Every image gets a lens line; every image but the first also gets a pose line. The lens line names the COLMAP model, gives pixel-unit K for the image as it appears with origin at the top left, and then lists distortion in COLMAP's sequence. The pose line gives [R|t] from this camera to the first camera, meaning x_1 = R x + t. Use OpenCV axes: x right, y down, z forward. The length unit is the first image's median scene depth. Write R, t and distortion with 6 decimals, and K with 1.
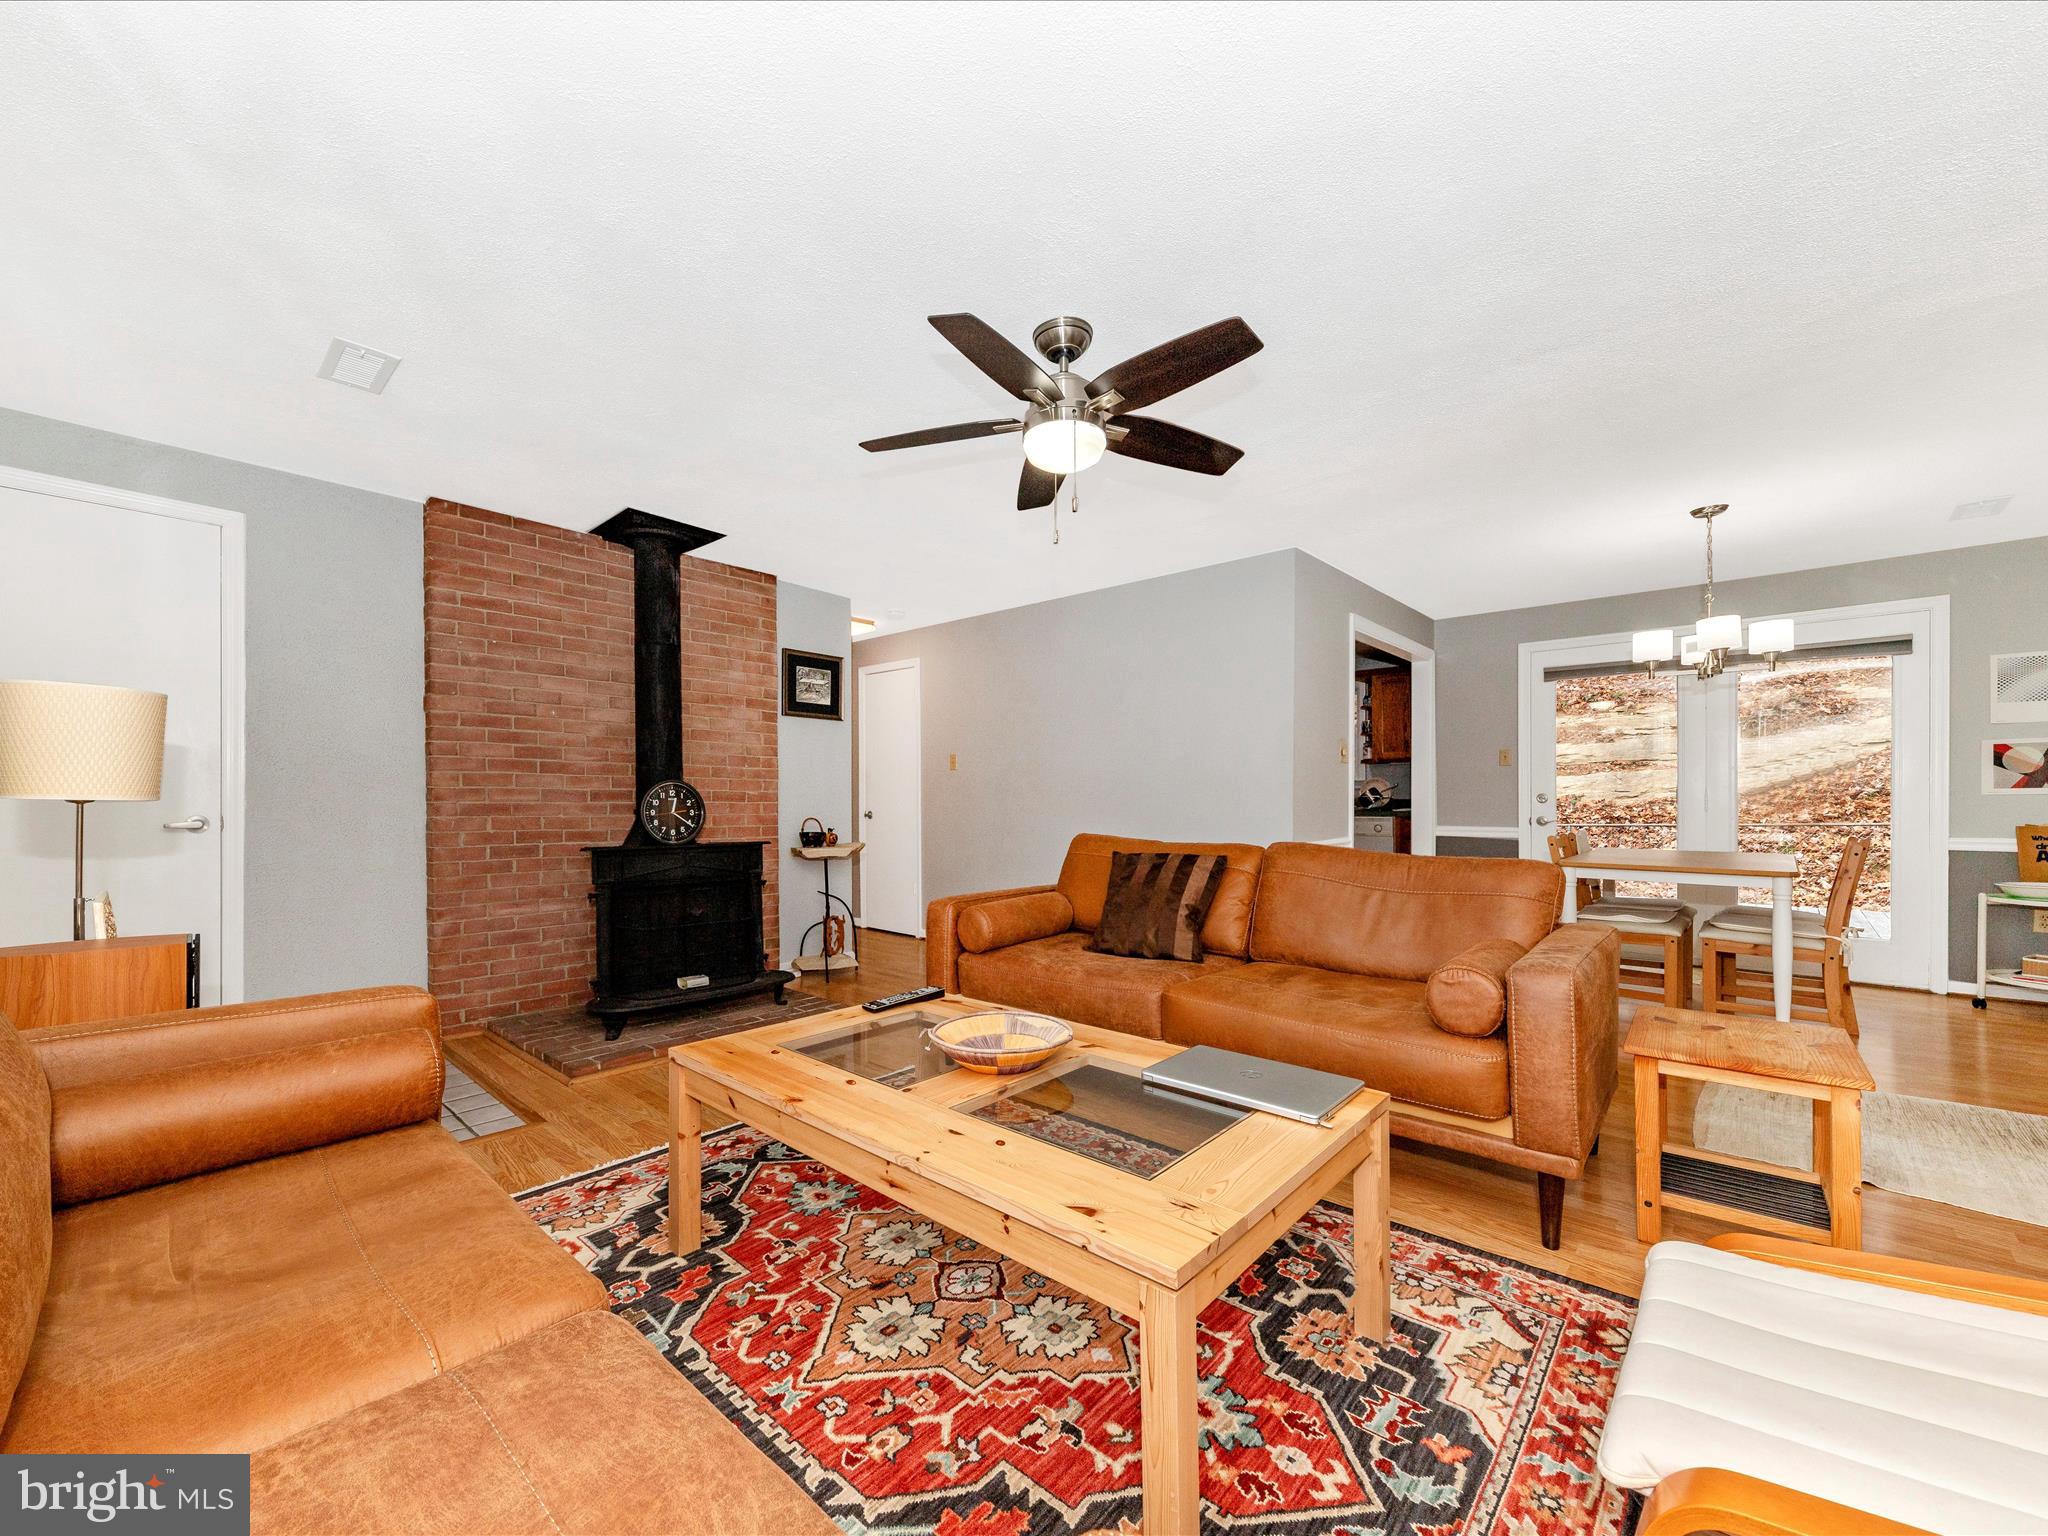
lens RADIAL K [[830.7, 0, 999.0], [0, 830.7, 802.3], [0, 0, 1]] dist [-0.000213, 0.000055]
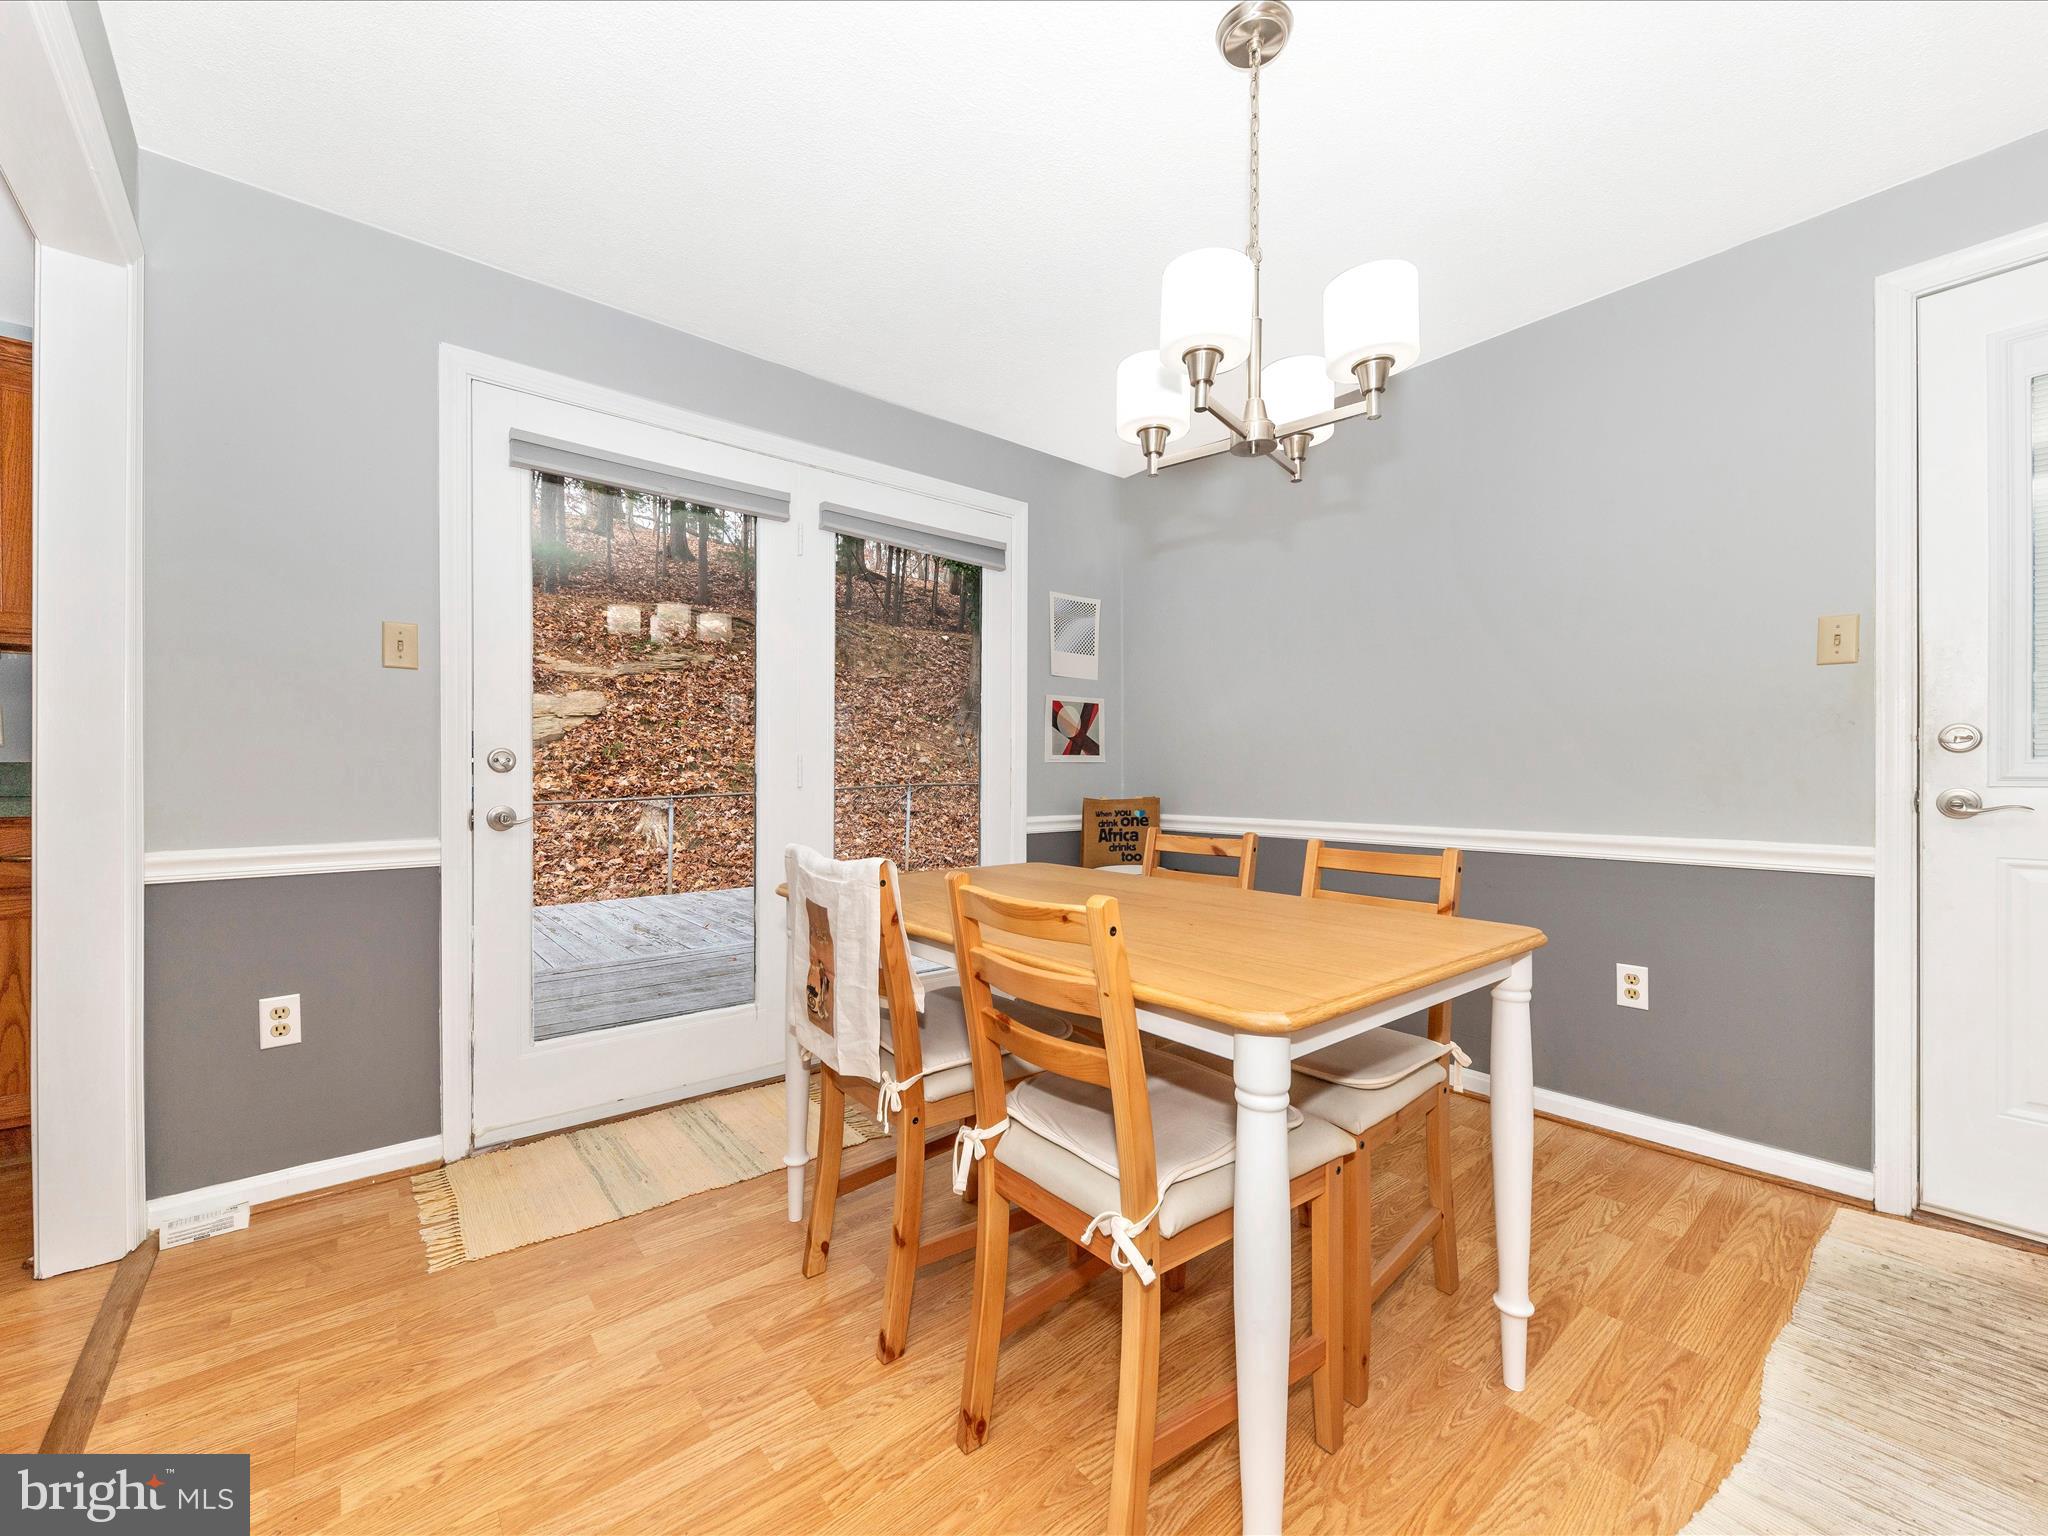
lens RADIAL K [[822.0, 0, 1018.2], [0, 822.0, 775.3], [0, 0, 1]] dist [-0.001660, 0.000195]
pose [[0.124722, 0.000970, 0.992191, 0.645836], [0.002288, 0.999997, -0.001265, 0.006866], [-0.992189, 0.002428, 0.124719, 1.529667]]
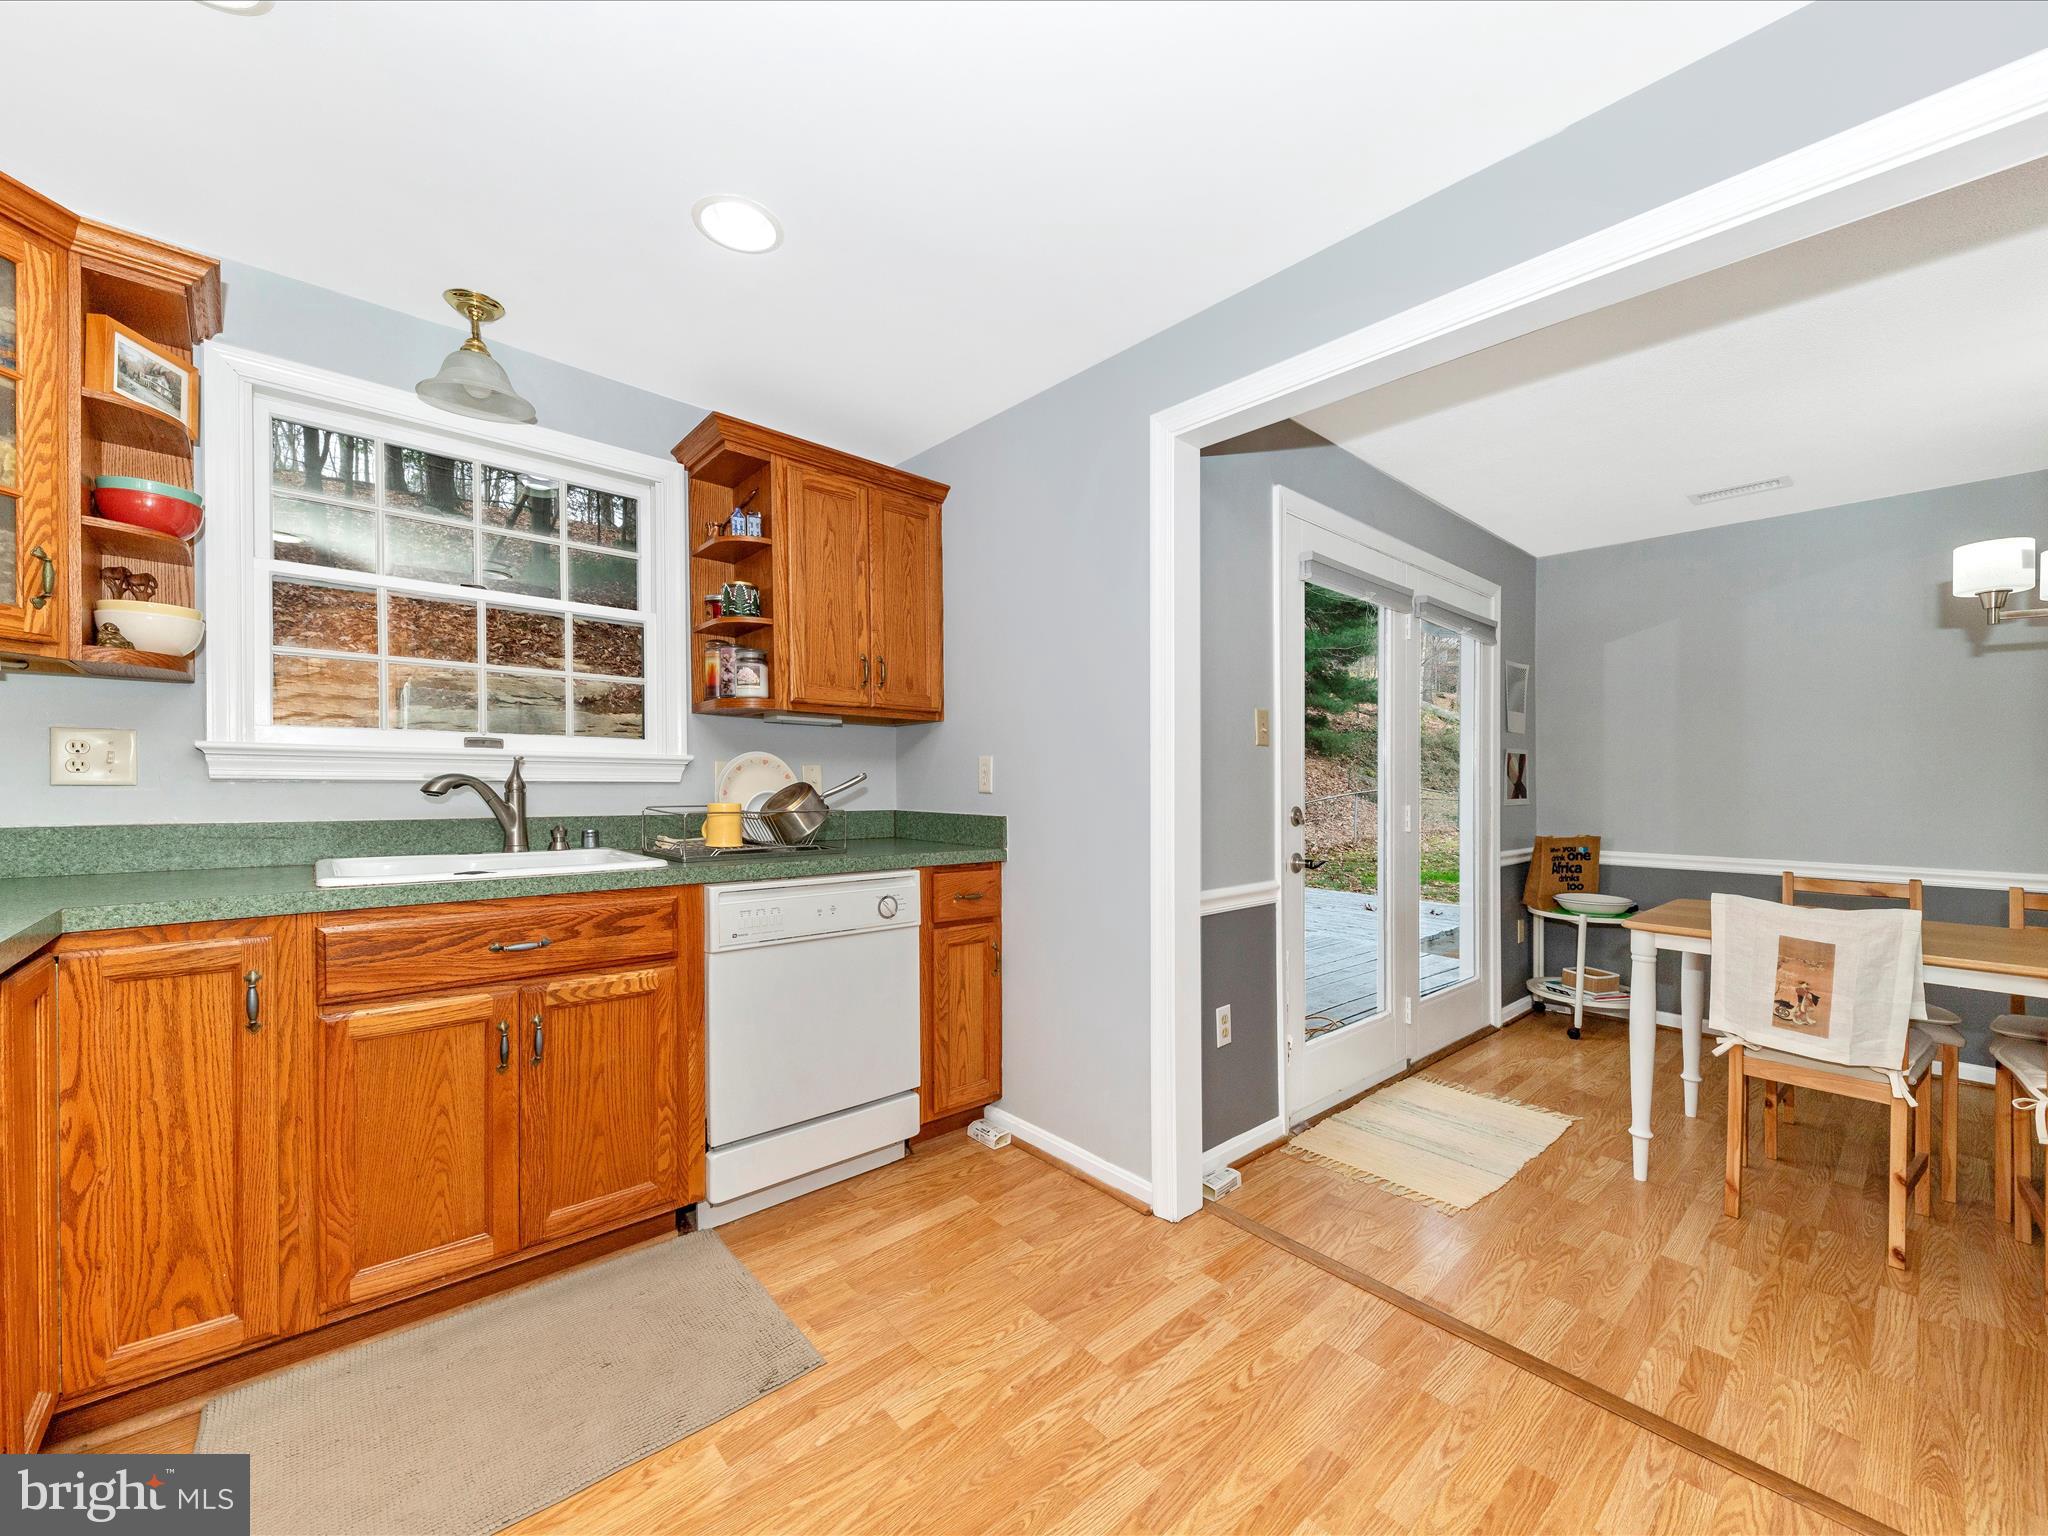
lens RADIAL K [[806.6, 0, 1023.3], [0, 806.6, 764.6], [0, 0, 1]] dist [0.021669, -0.011467]
pose [[0.095208, 0.025014, 0.995143, 0.338033], [-0.007455, 0.999674, -0.024415, -0.048981], [-0.995430, -0.005094, 0.095363, 2.410378]]
